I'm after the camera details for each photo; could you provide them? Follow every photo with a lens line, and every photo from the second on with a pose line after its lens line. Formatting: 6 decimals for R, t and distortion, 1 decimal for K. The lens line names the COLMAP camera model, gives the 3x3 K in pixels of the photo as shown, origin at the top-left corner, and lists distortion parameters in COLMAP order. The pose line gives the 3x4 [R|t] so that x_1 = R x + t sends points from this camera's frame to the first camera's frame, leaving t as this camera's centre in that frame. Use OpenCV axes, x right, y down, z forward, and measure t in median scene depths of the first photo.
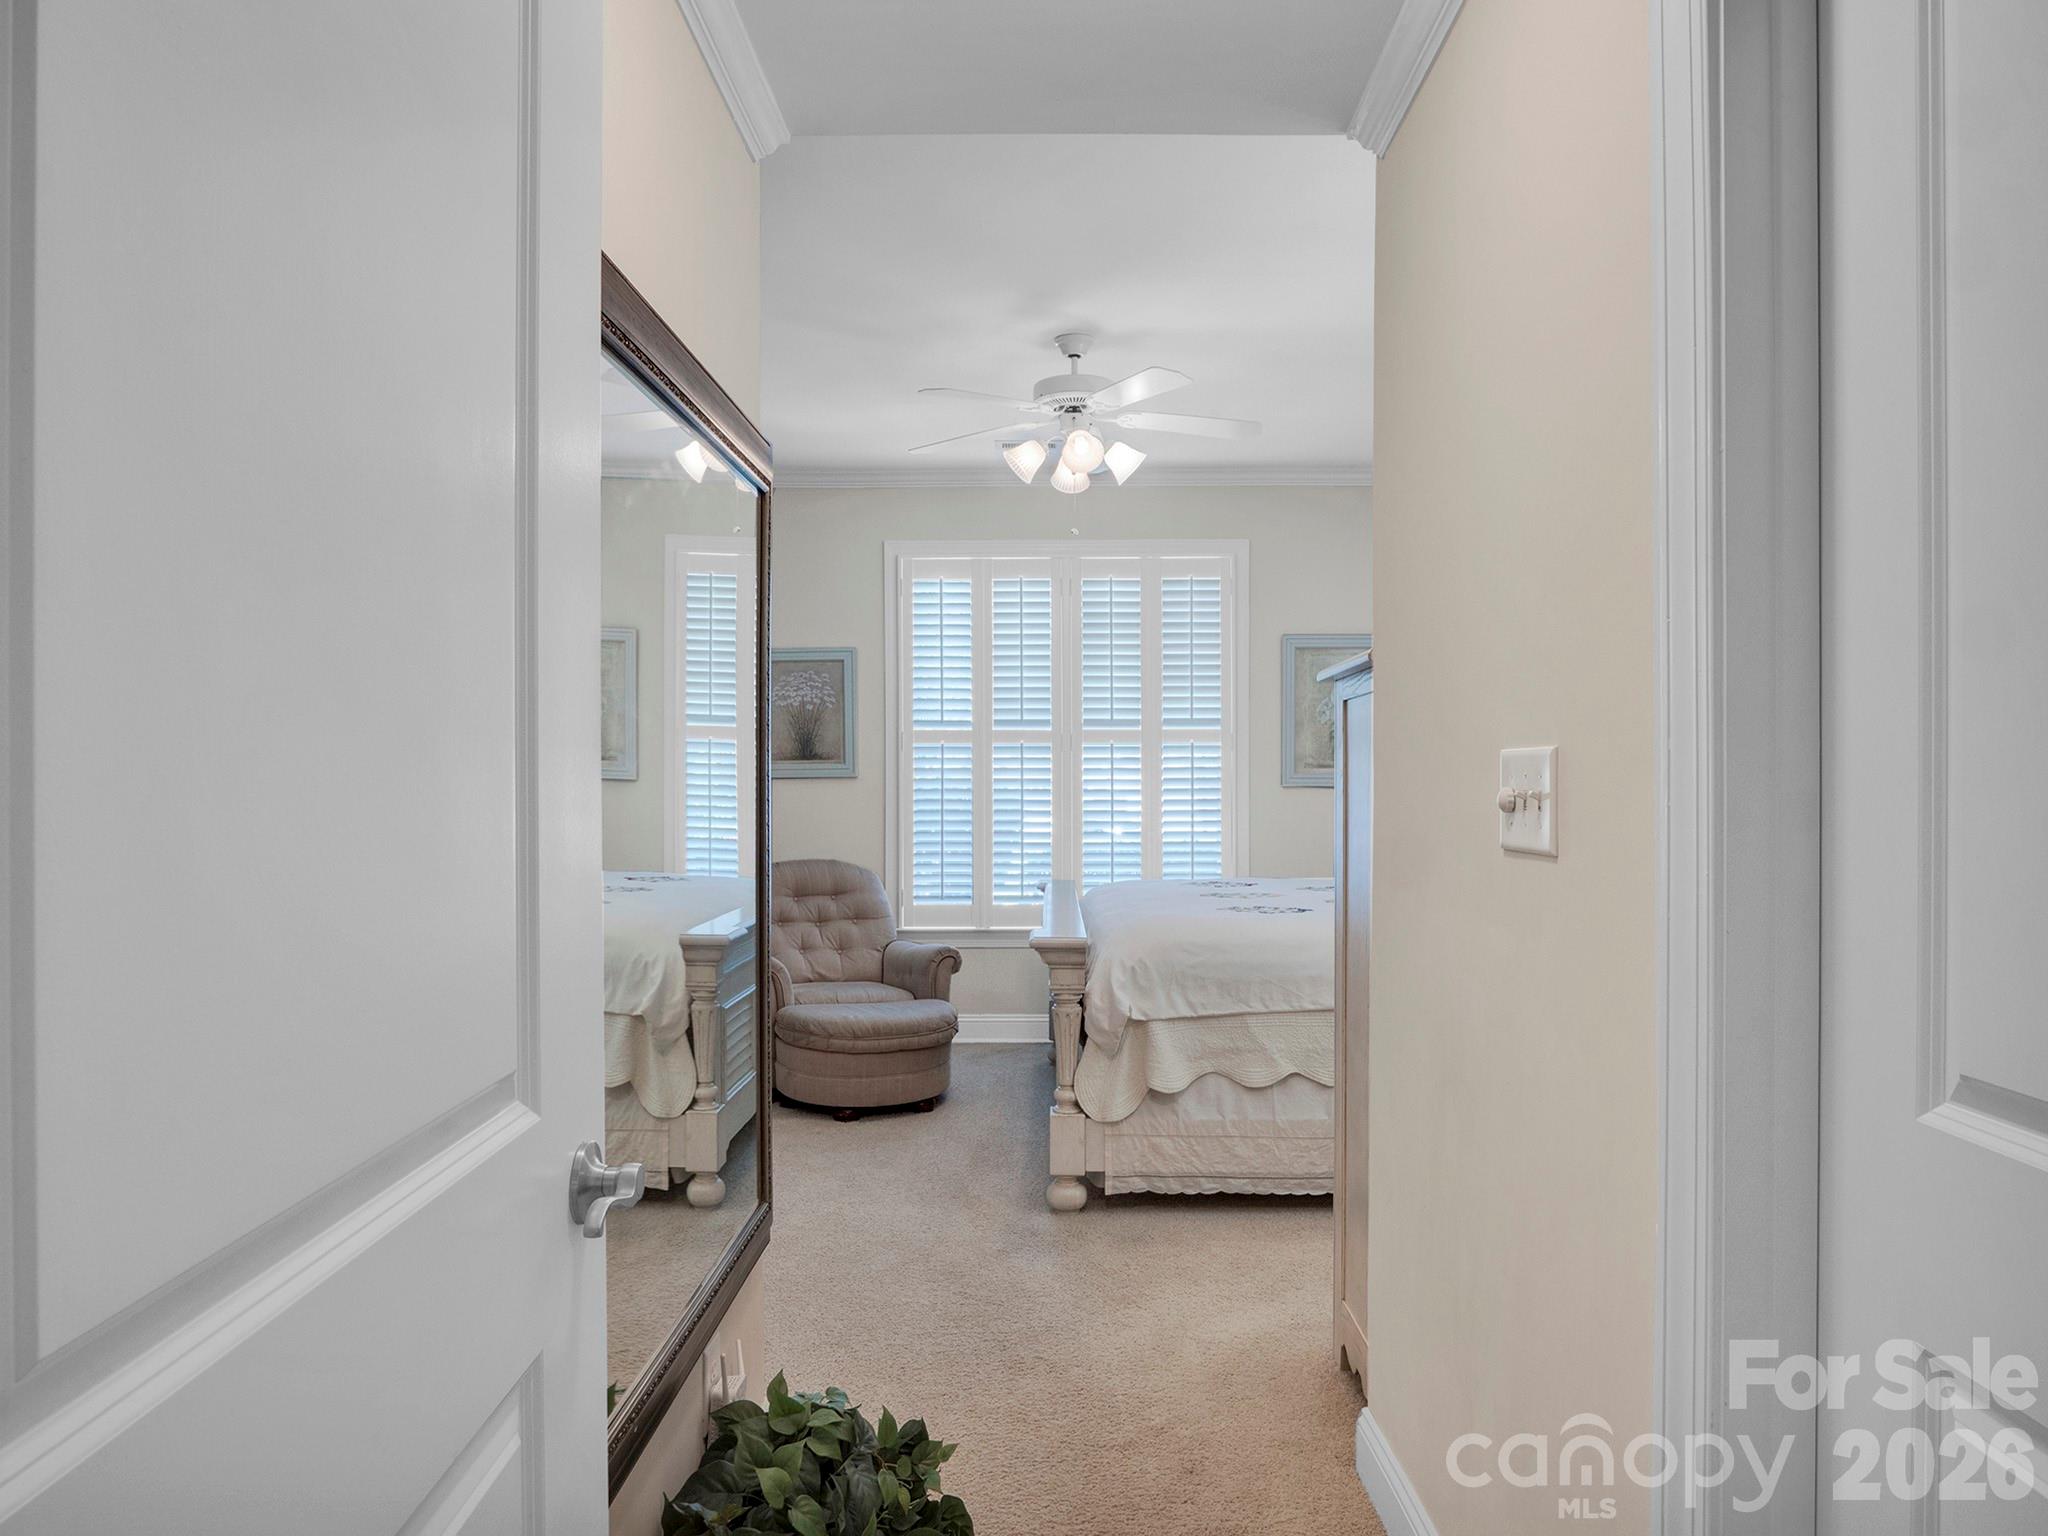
lens RADIAL K [[1308.5, 0, 1030.4], [0, 1308.5, 770.1], [0, 0, 1]] dist [-0.026486, 0.010977]
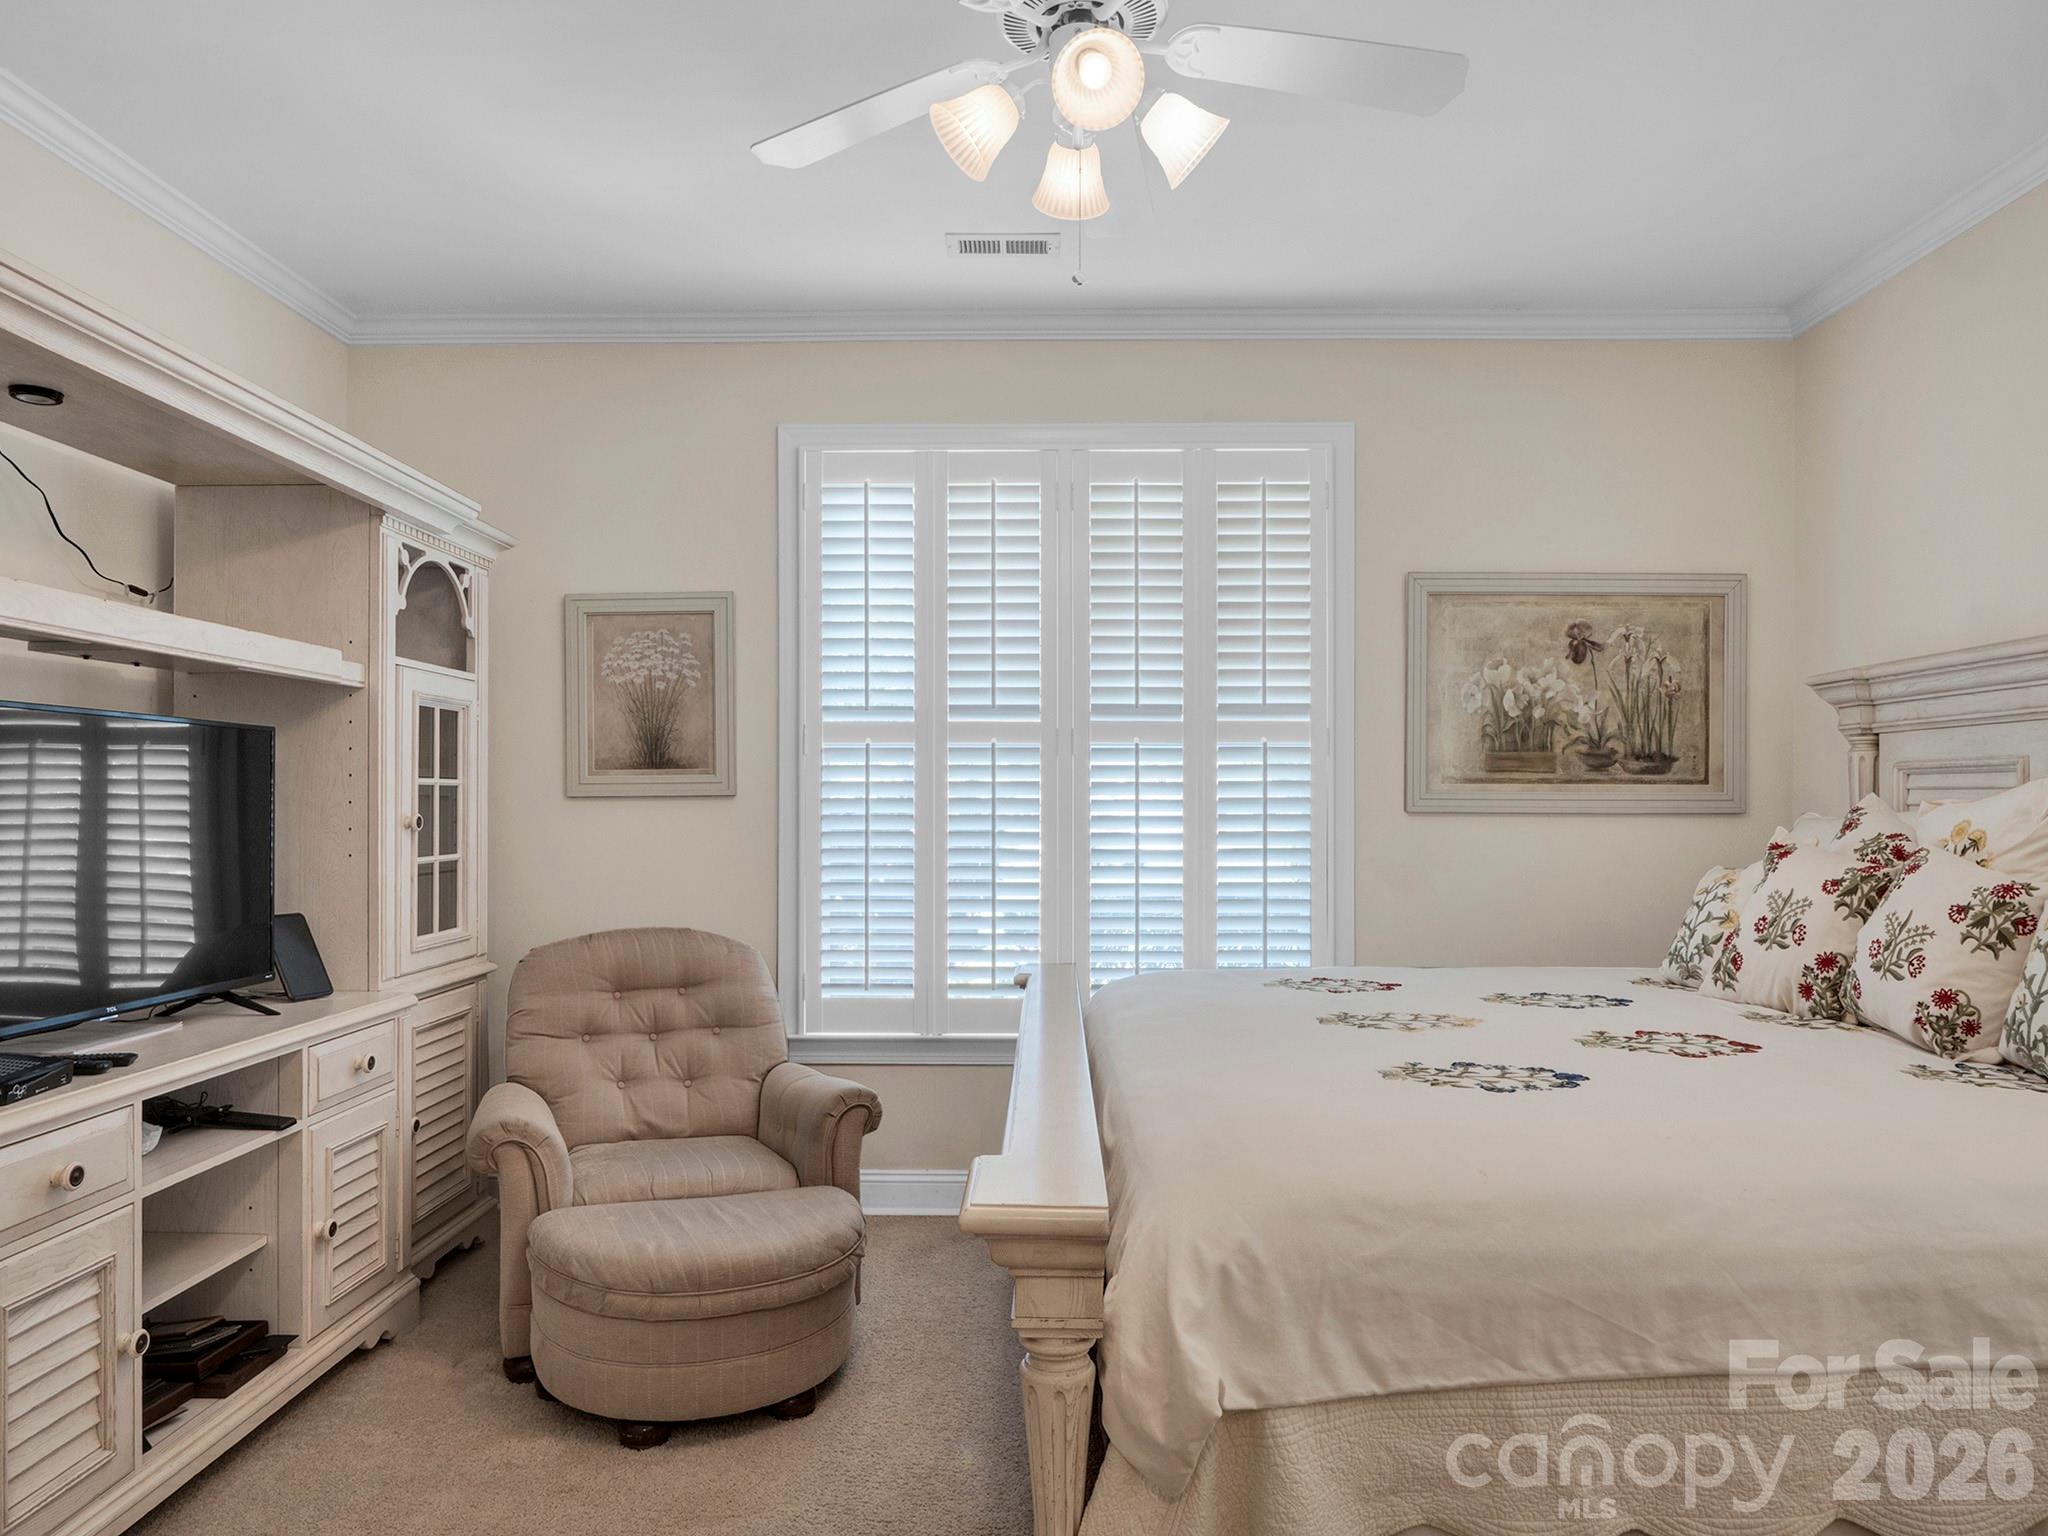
lens RADIAL K [[1308.5, 0, 951.4], [0, 1308.5, 784.3], [0, 0, 1]] dist [-0.026486, 0.010977]
pose [[0.998048, 0.001691, -0.062431, 0.012907], [-0.002139, 0.999972, -0.007103, 0.004337], [0.062418, 0.007223, 0.998024, 0.382637]]
